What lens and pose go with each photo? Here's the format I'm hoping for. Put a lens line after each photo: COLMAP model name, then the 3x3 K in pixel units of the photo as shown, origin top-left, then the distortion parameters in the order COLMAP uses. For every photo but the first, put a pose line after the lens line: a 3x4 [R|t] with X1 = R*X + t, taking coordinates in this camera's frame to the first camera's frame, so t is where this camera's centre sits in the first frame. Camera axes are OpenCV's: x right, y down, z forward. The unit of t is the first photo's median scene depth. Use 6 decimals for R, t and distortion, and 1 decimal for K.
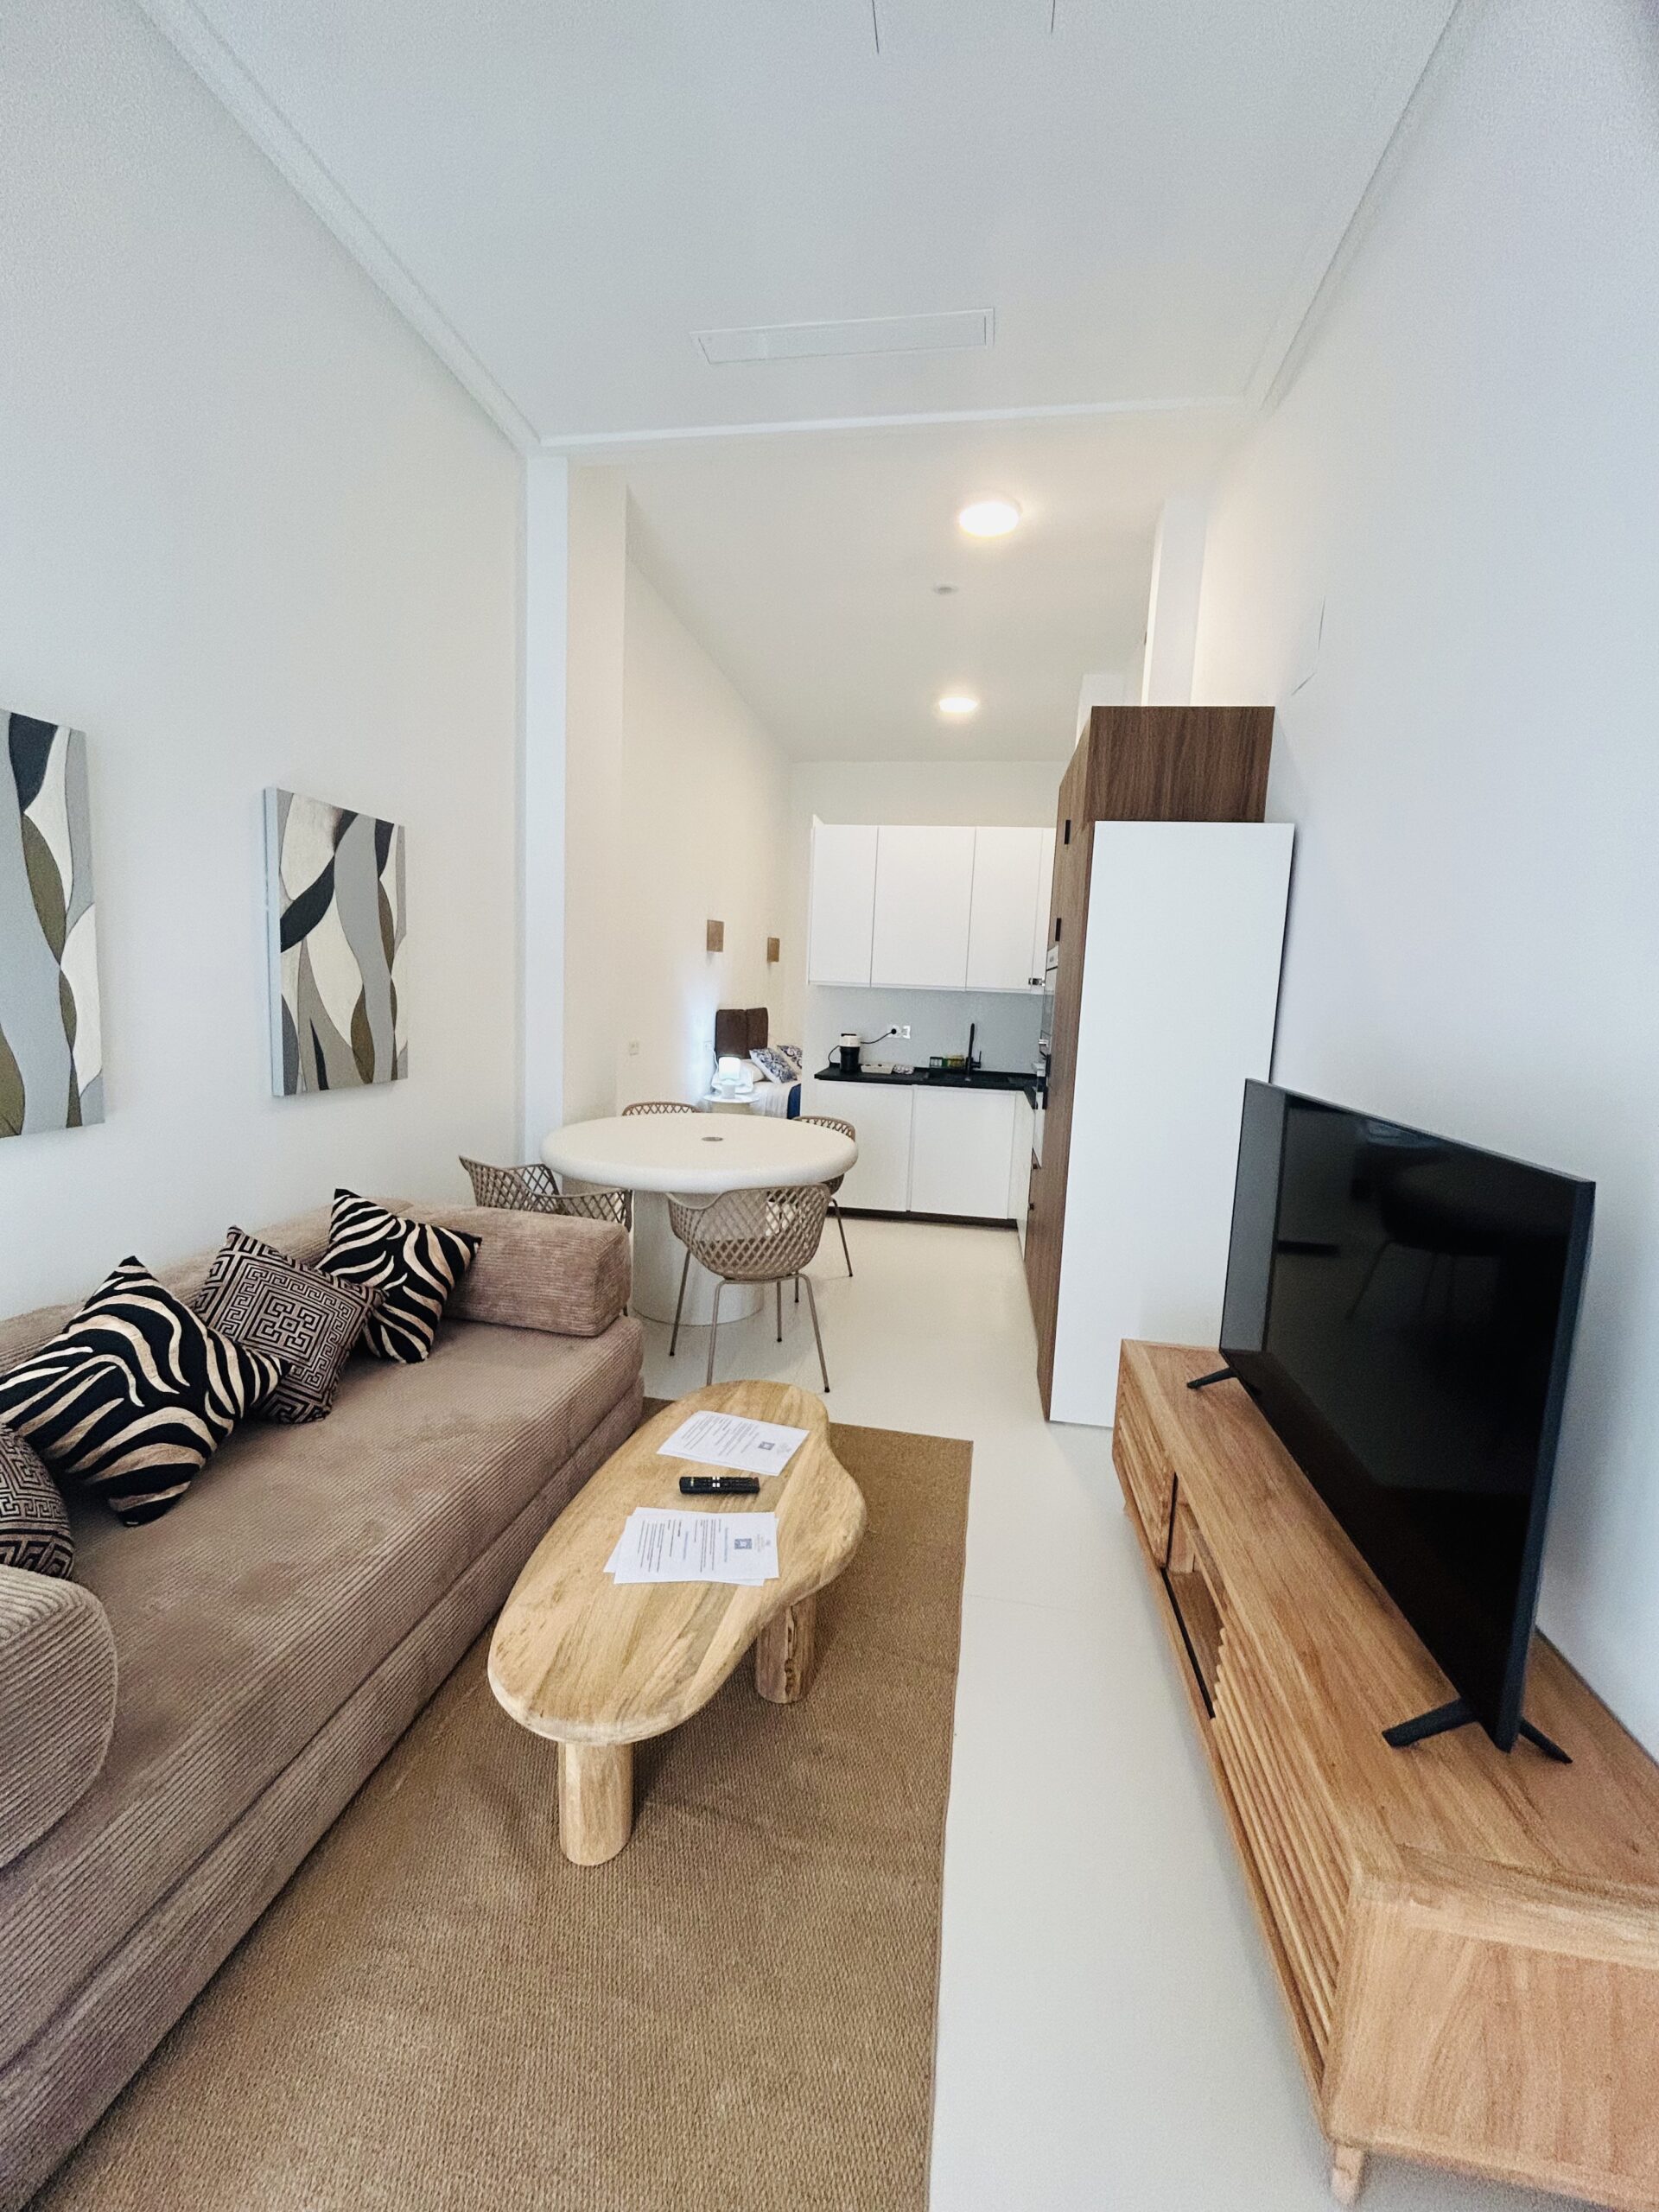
lens RADIAL K [[893.0, 0, 823.6], [0, 893.0, 1107.2], [0, 0, 1]] dist [-0.001781, 0.000132]
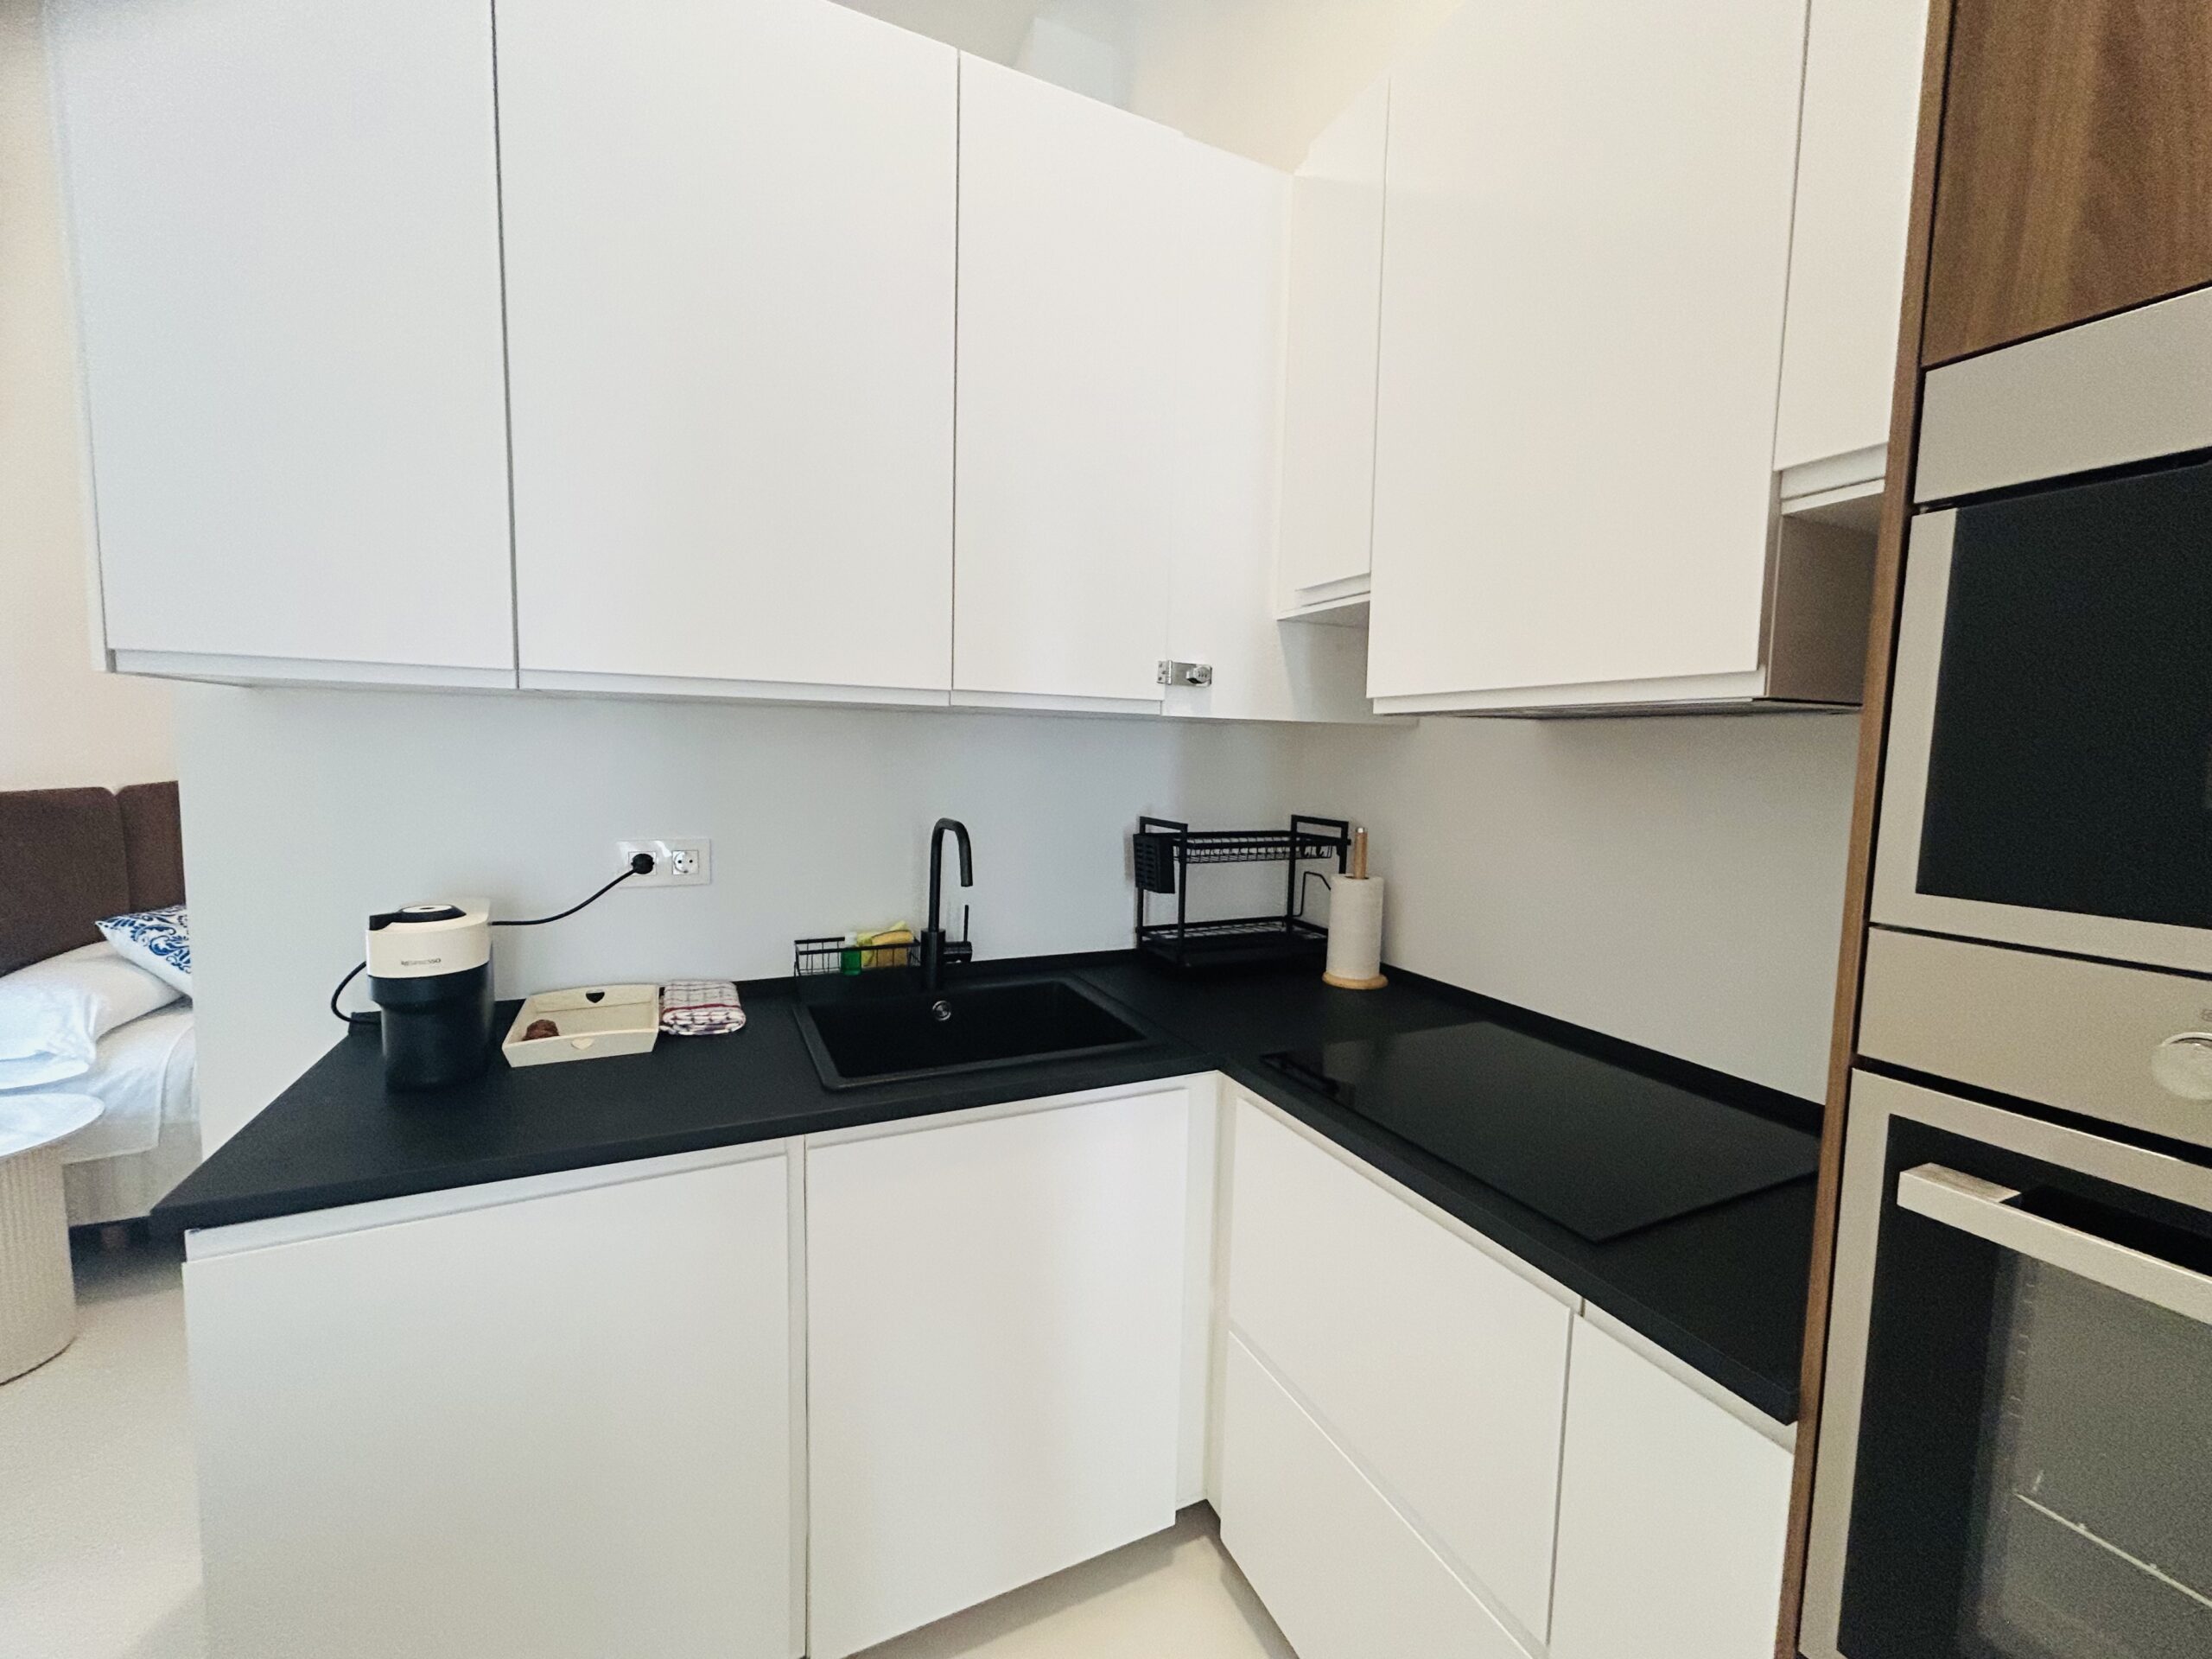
lens RADIAL K [[893.0, 0, 1097.0], [0, 893.0, 830.1], [0, 0, 1]] dist [-0.001781, 0.000132]
pose [[0.822860, -0.078282, 0.562826, 0.088563], [0.089818, 0.995932, 0.007207, -0.183773], [-0.561100, 0.044622, 0.826544, 1.521668]]
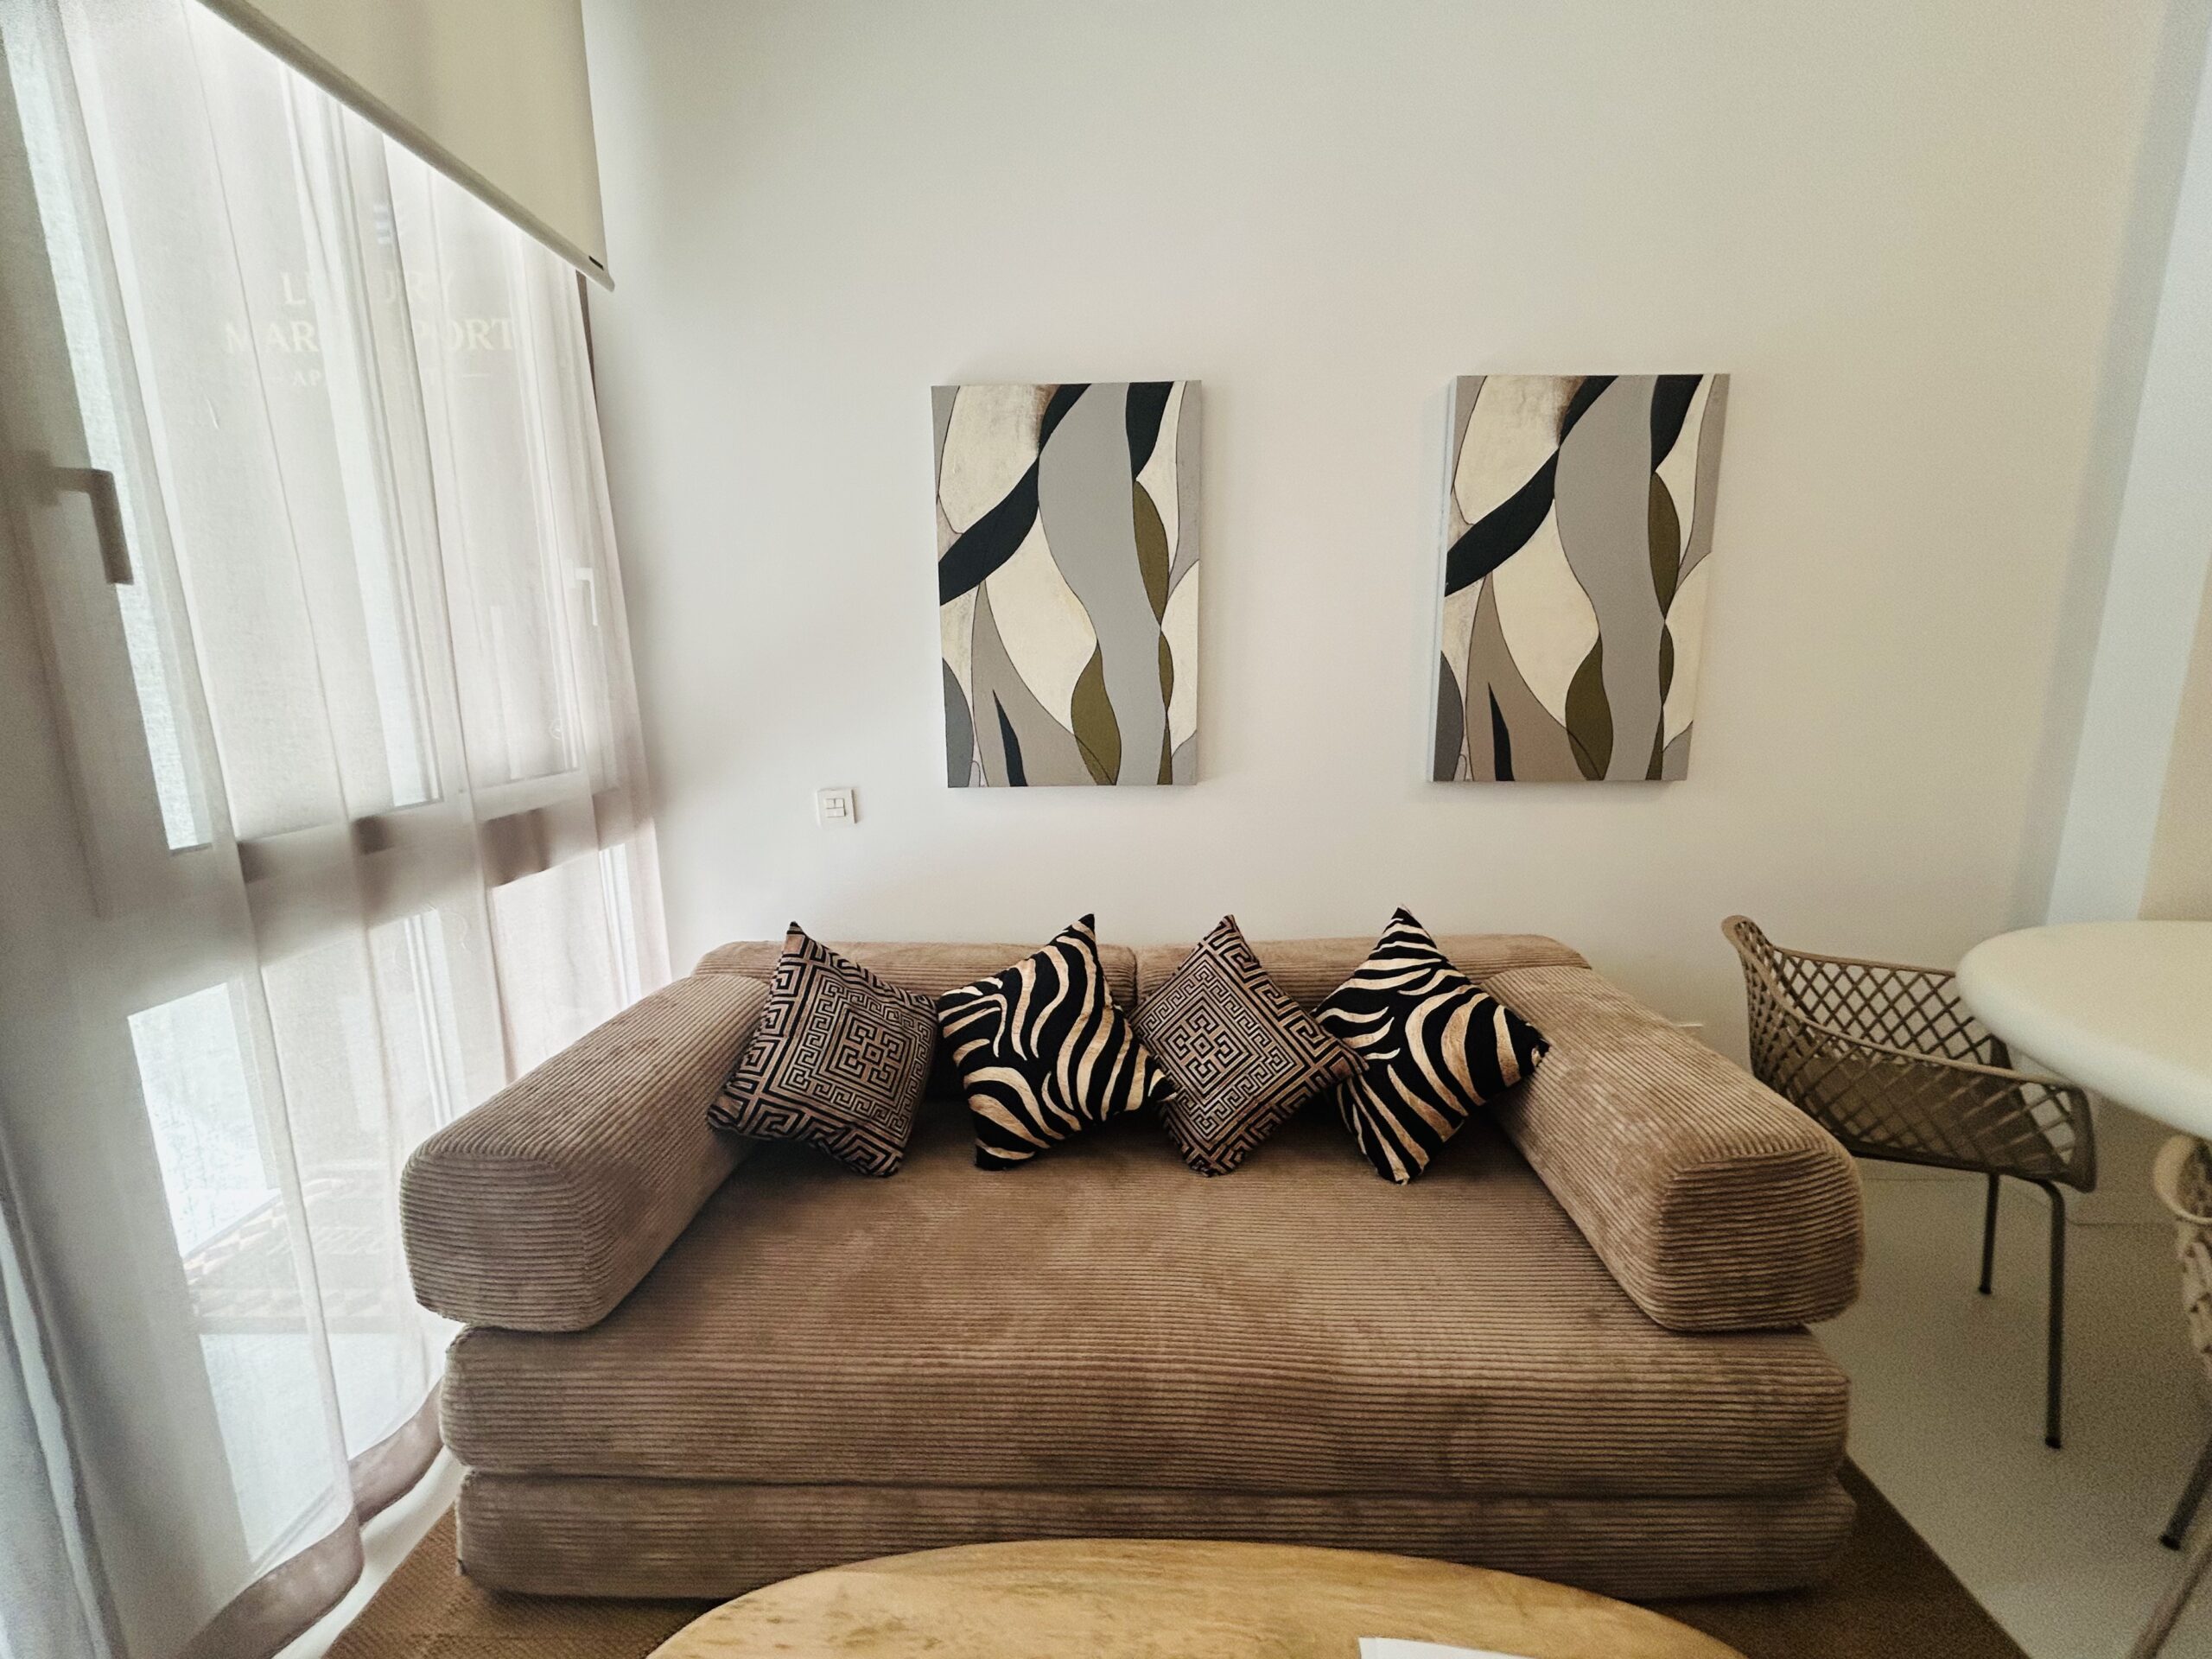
lens RADIAL K [[897.0, 0, 1119.6], [0, 897.0, 826.8], [0, 0, 1]] dist [-0.003708, 0.000137]
pose [[0.159095, 0.130604, -0.978586, 0.131038], [-0.114768, 0.986938, 0.113061, -0.030426], [0.980570, 0.094323, 0.172006, 0.590713]]
